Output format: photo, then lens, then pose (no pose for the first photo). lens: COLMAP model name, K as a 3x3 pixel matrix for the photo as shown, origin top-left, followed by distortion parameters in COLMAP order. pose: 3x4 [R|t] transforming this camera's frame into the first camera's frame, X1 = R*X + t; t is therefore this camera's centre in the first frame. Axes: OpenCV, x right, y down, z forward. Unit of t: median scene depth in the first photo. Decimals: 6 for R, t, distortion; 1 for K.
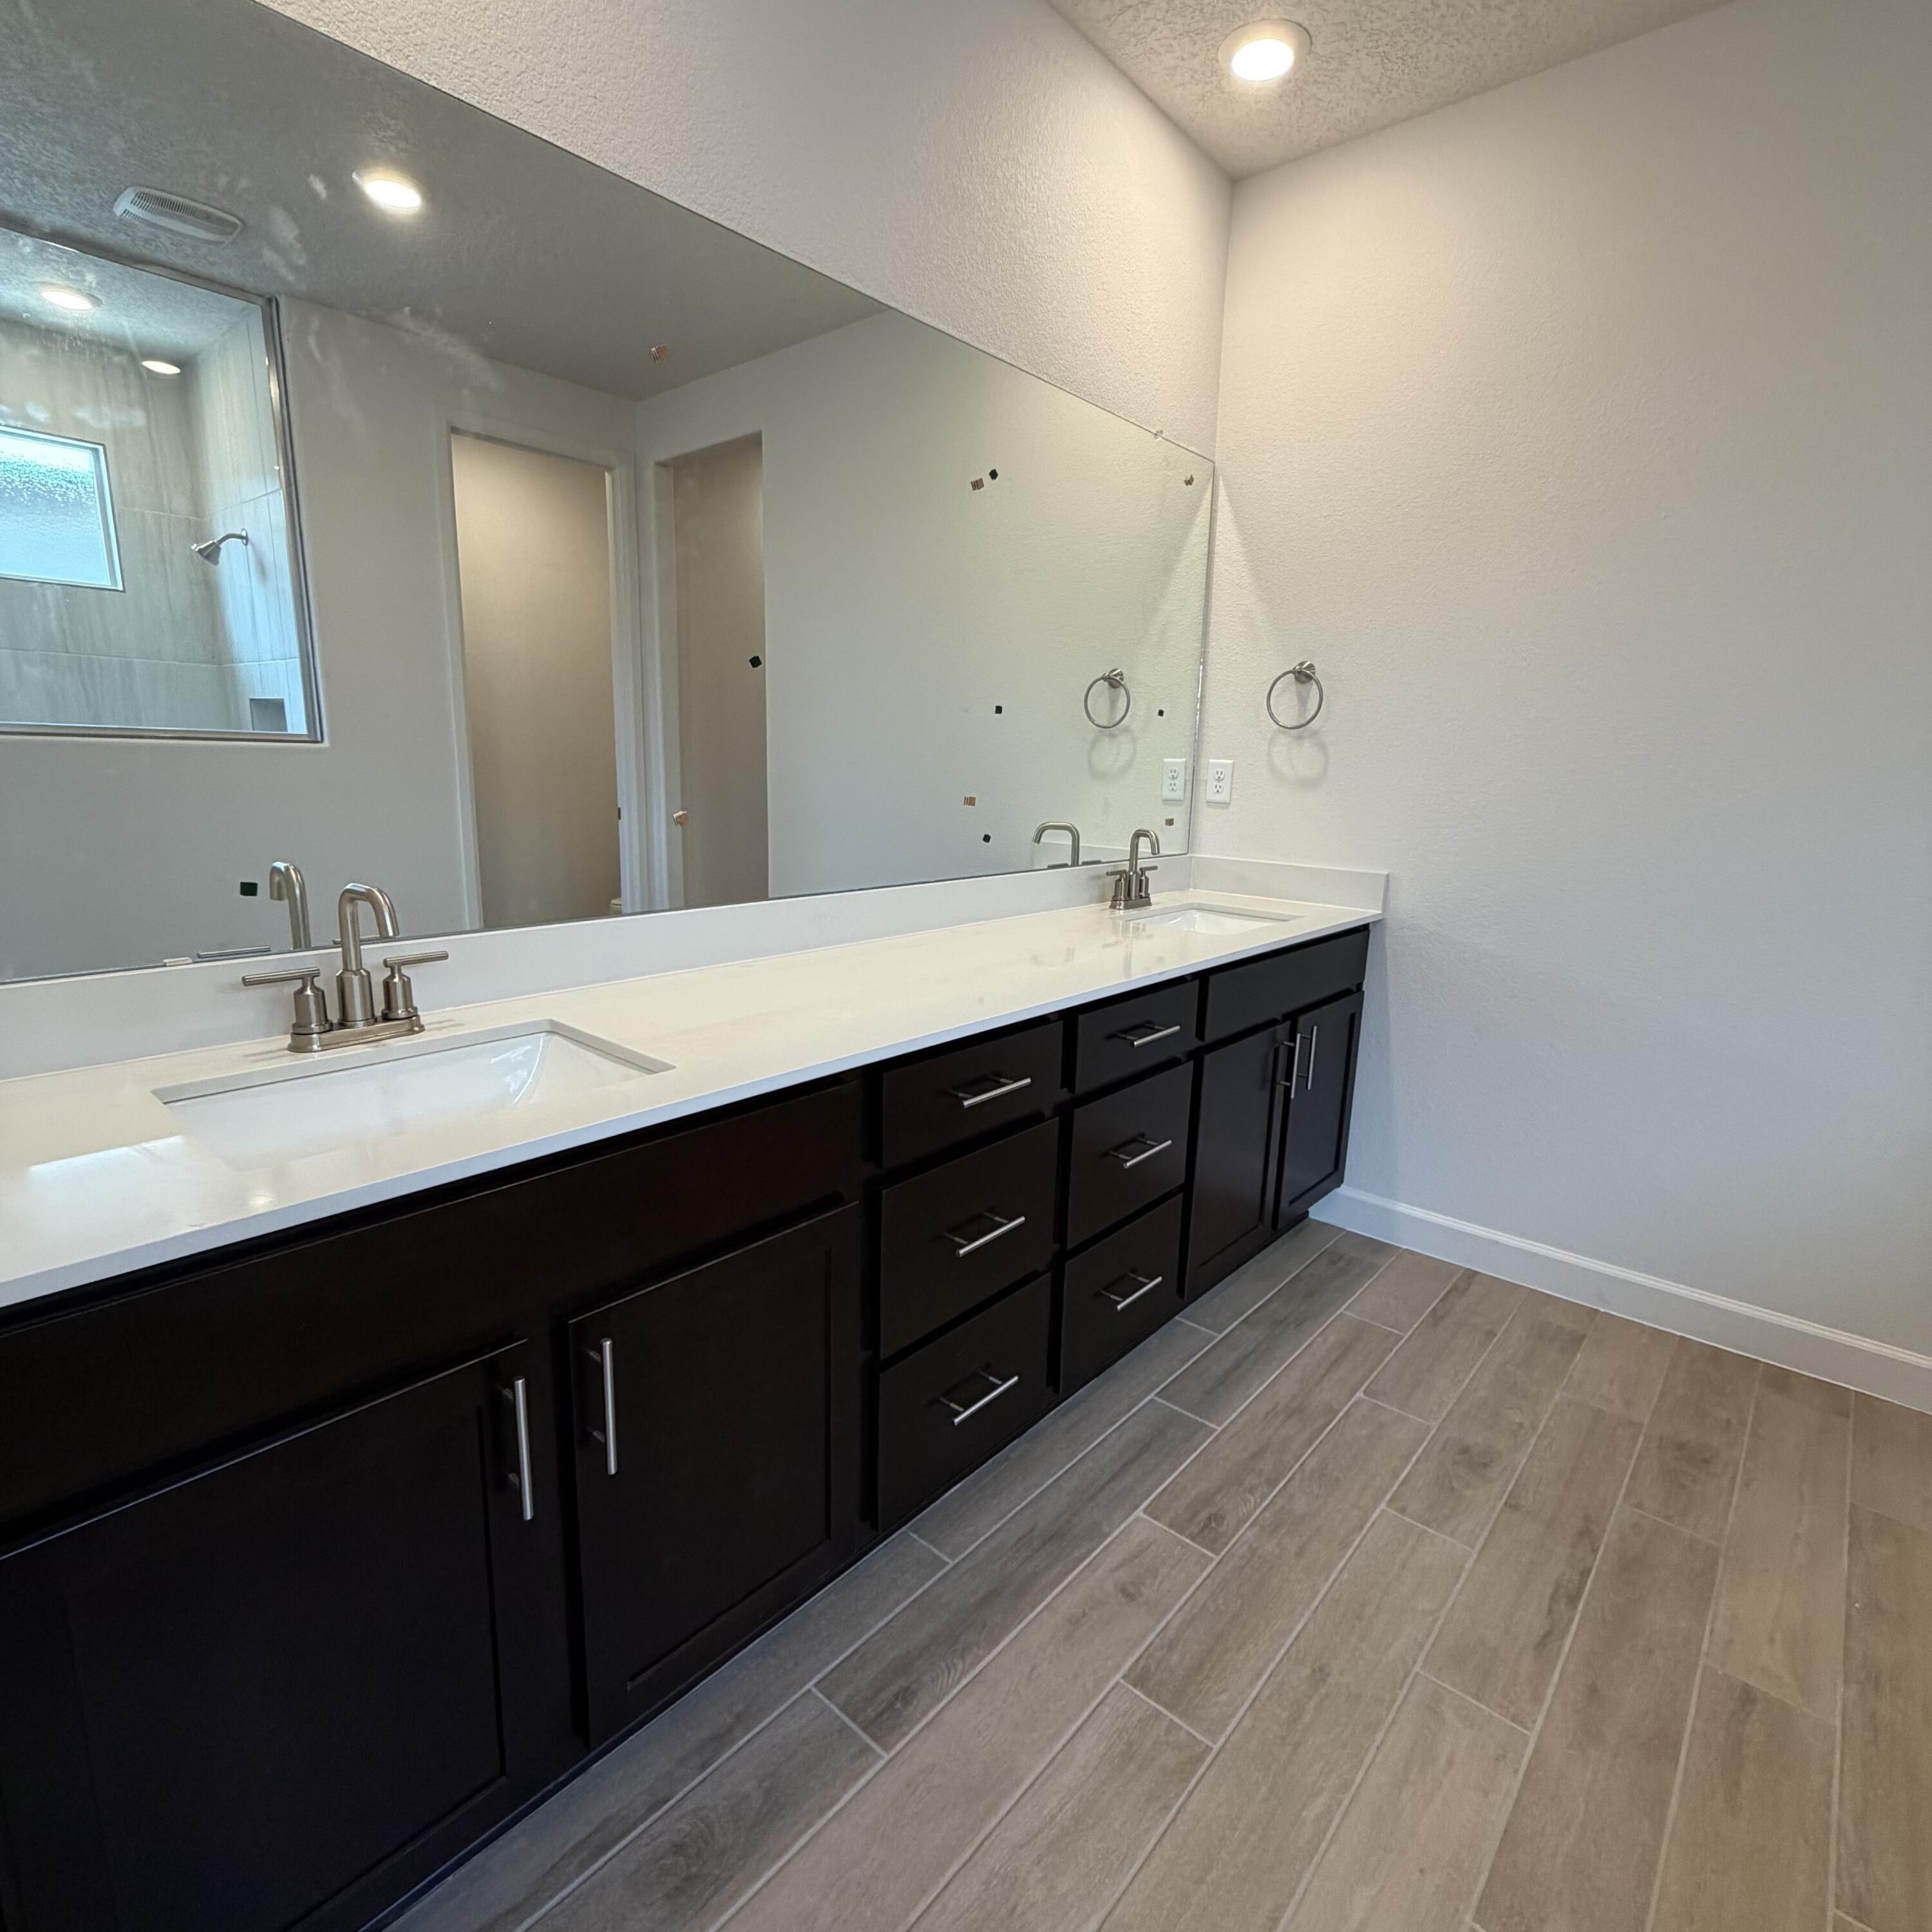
lens RADIAL K [[1028.5, 0, 967.8], [0, 1028.5, 960.5], [0, 0, 1]] dist [0.000722, -0.000573]
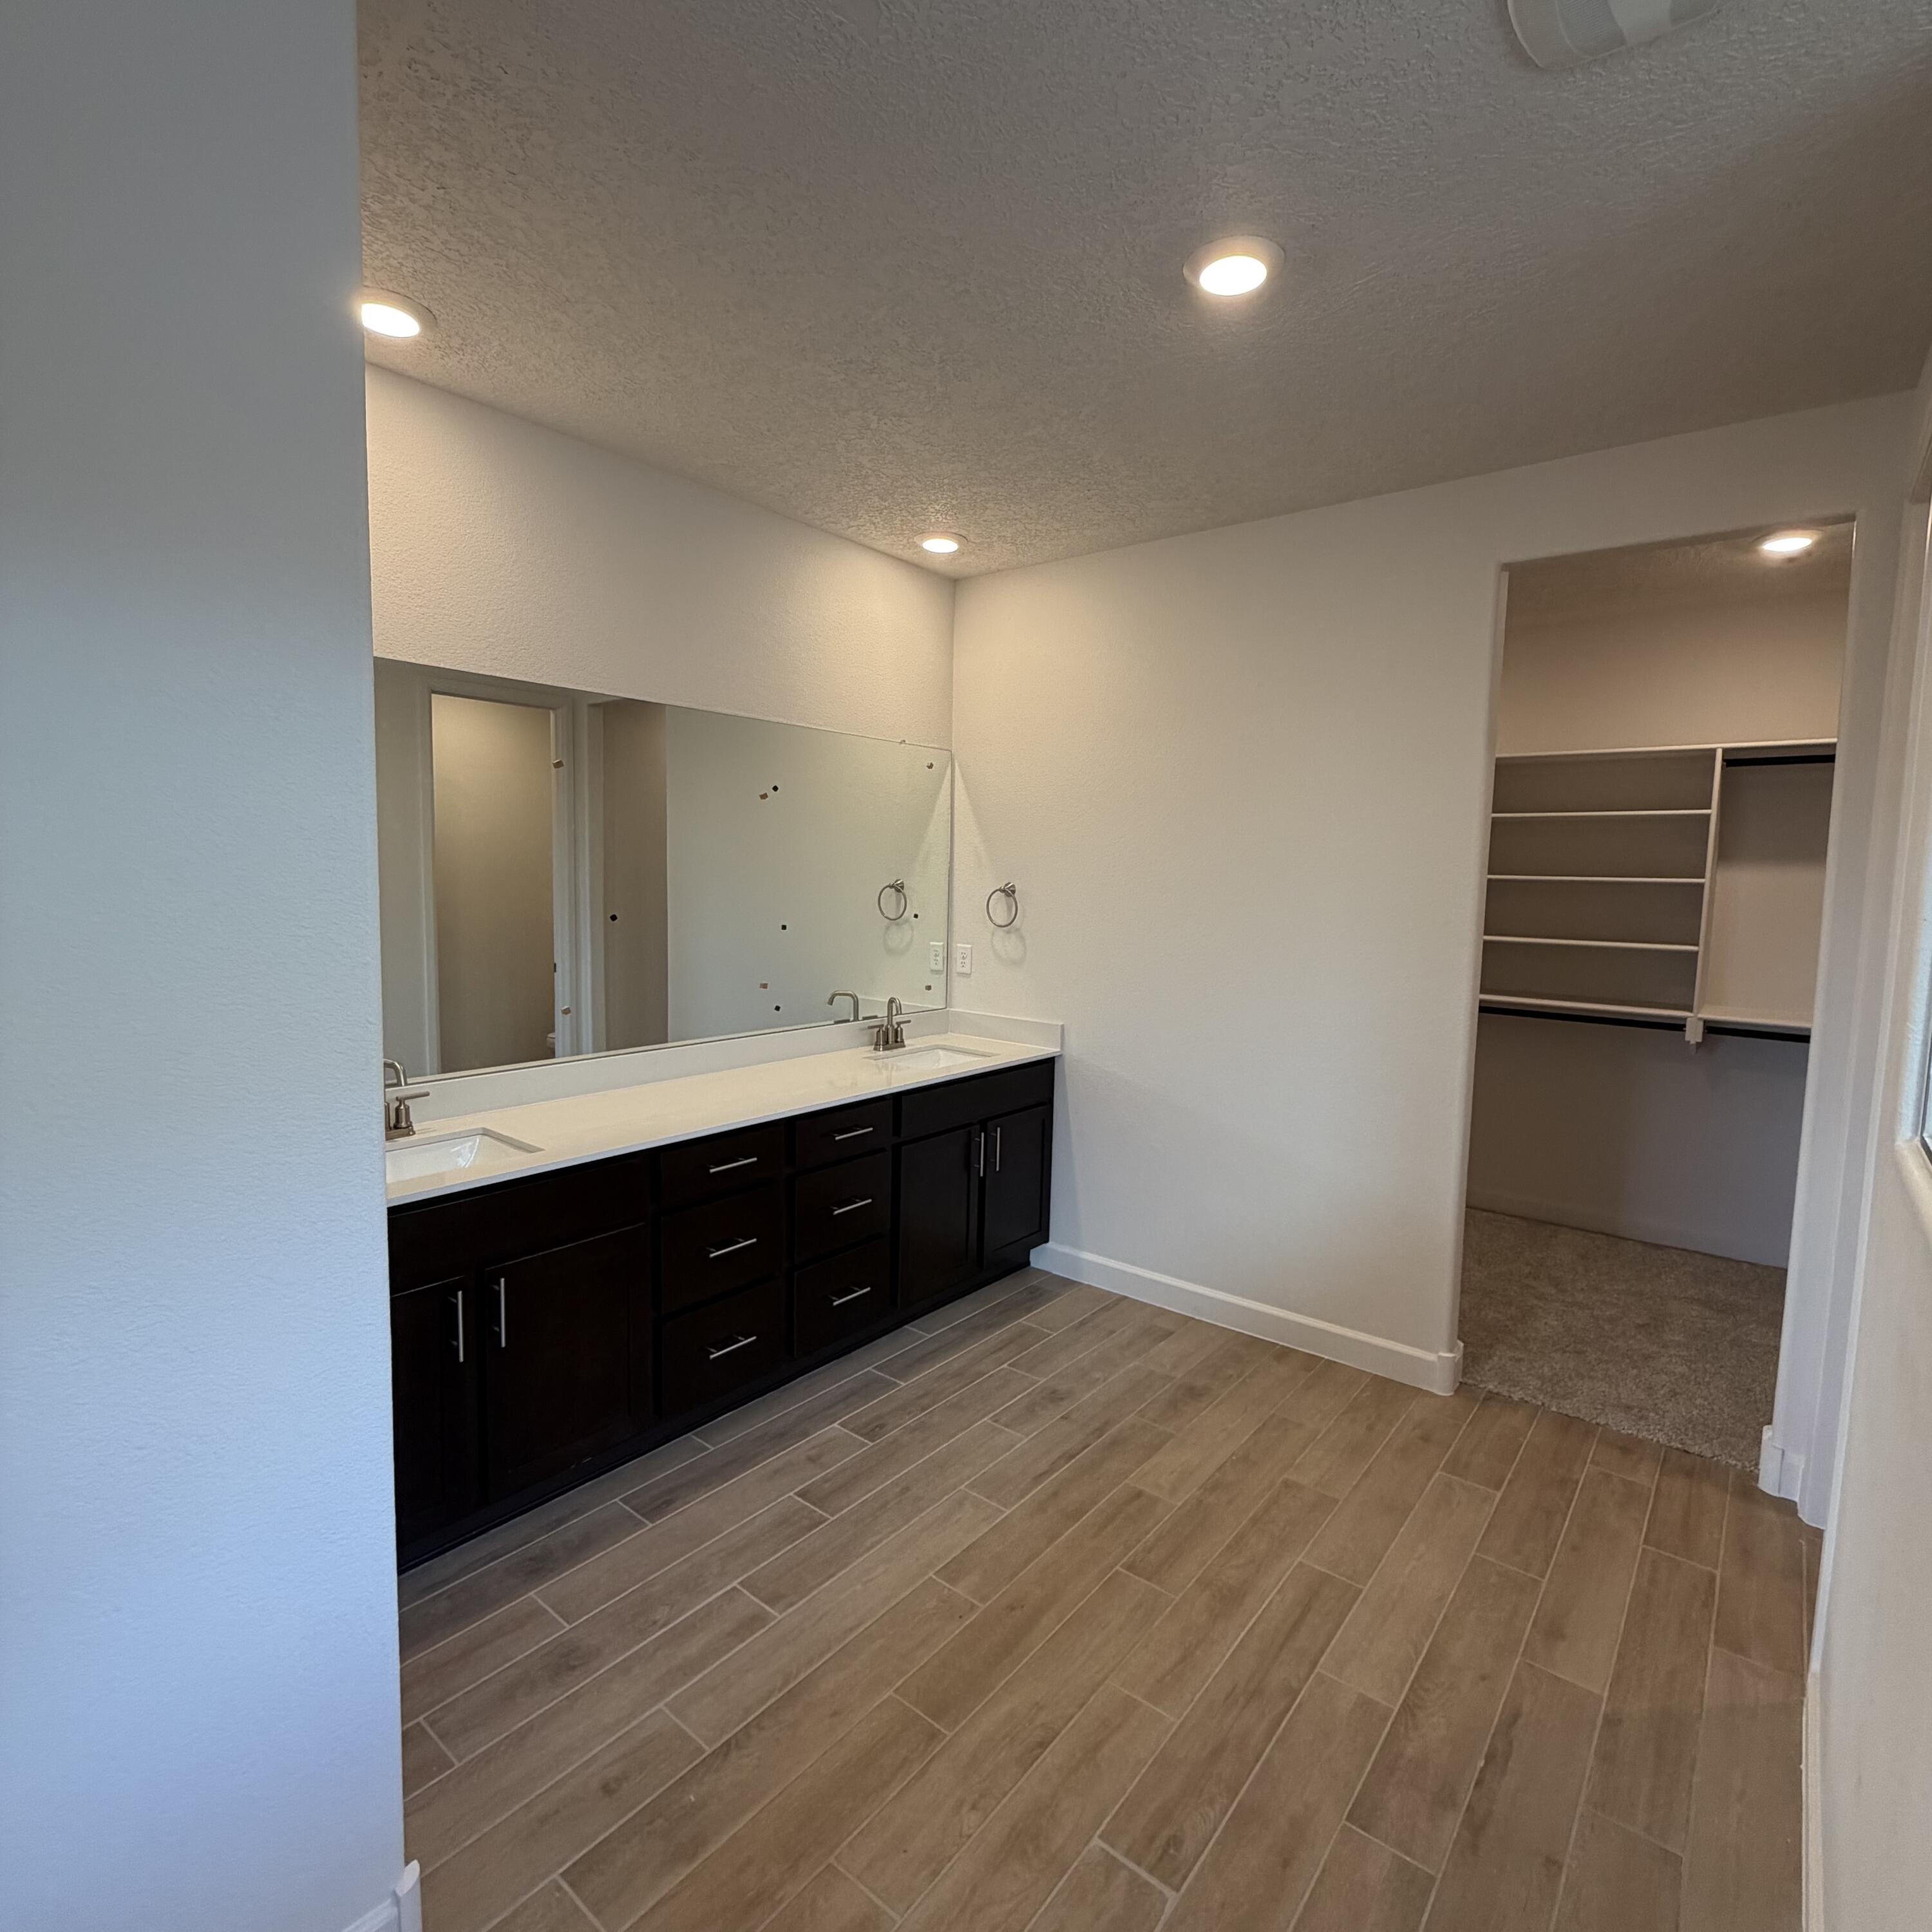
lens RADIAL K [[1028.5, 0, 966.8], [0, 1028.5, 962.7], [0, 0, 1]] dist [0.000722, -0.000573]
pose [[0.999291, -0.007708, 0.036847, 0.236528], [0.011567, 0.994331, -0.105697, -0.018874], [-0.035823, 0.106049, 0.993715, -0.536841]]
